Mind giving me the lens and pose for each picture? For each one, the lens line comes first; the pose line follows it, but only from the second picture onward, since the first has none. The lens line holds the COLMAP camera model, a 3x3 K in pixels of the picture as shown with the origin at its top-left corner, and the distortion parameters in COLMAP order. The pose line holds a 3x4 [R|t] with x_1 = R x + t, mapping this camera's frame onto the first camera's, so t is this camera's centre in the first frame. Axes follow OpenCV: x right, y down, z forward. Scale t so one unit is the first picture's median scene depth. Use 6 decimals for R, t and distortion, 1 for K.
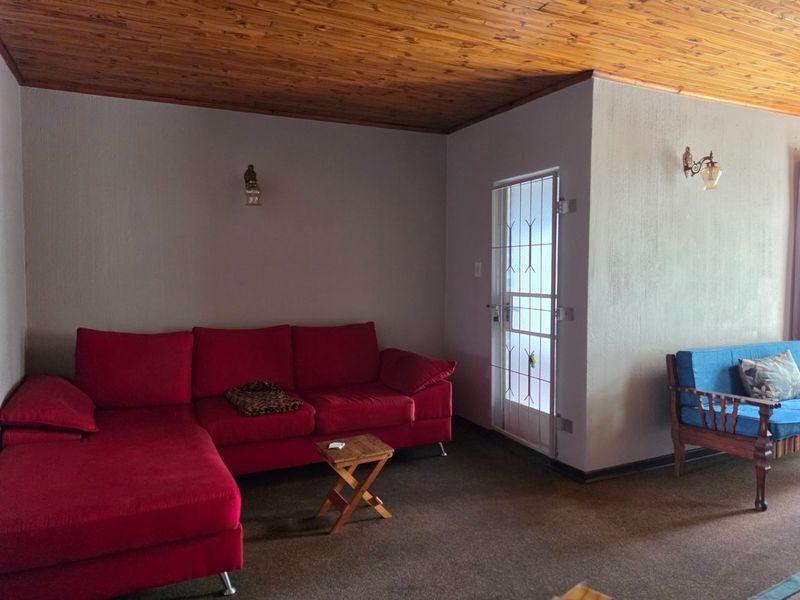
lens RADIAL K [[550.2, 0, 398.6], [0, 550.2, 301.3], [0, 0, 1]] dist [0.083882, -0.117748]
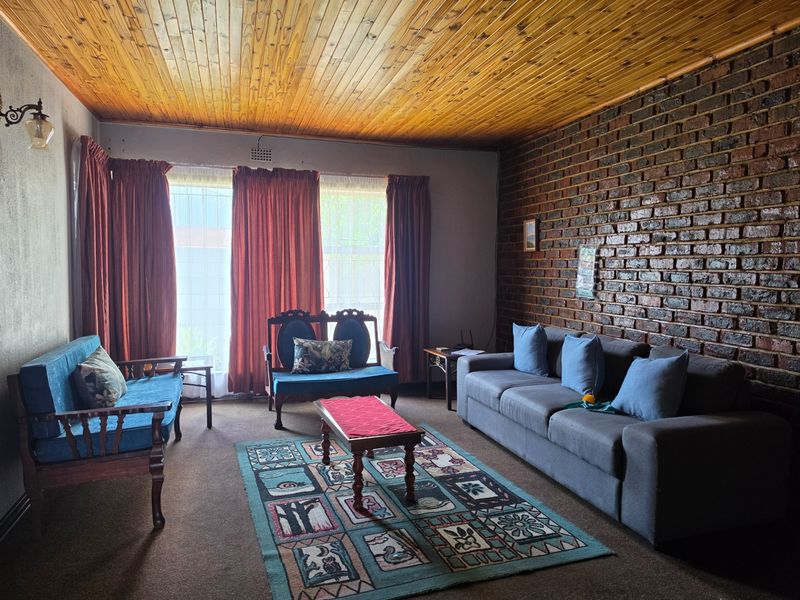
lens RADIAL K [[550.2, 0, 398.6], [0, 550.2, 301.3], [0, 0, 1]] dist [0.083882, -0.117748]
pose [[0.129001, -0.057419, 0.989981, -0.141531], [0.044636, 0.997647, 0.052048, -0.011919], [-0.990639, 0.037474, 0.131261, 0.425500]]
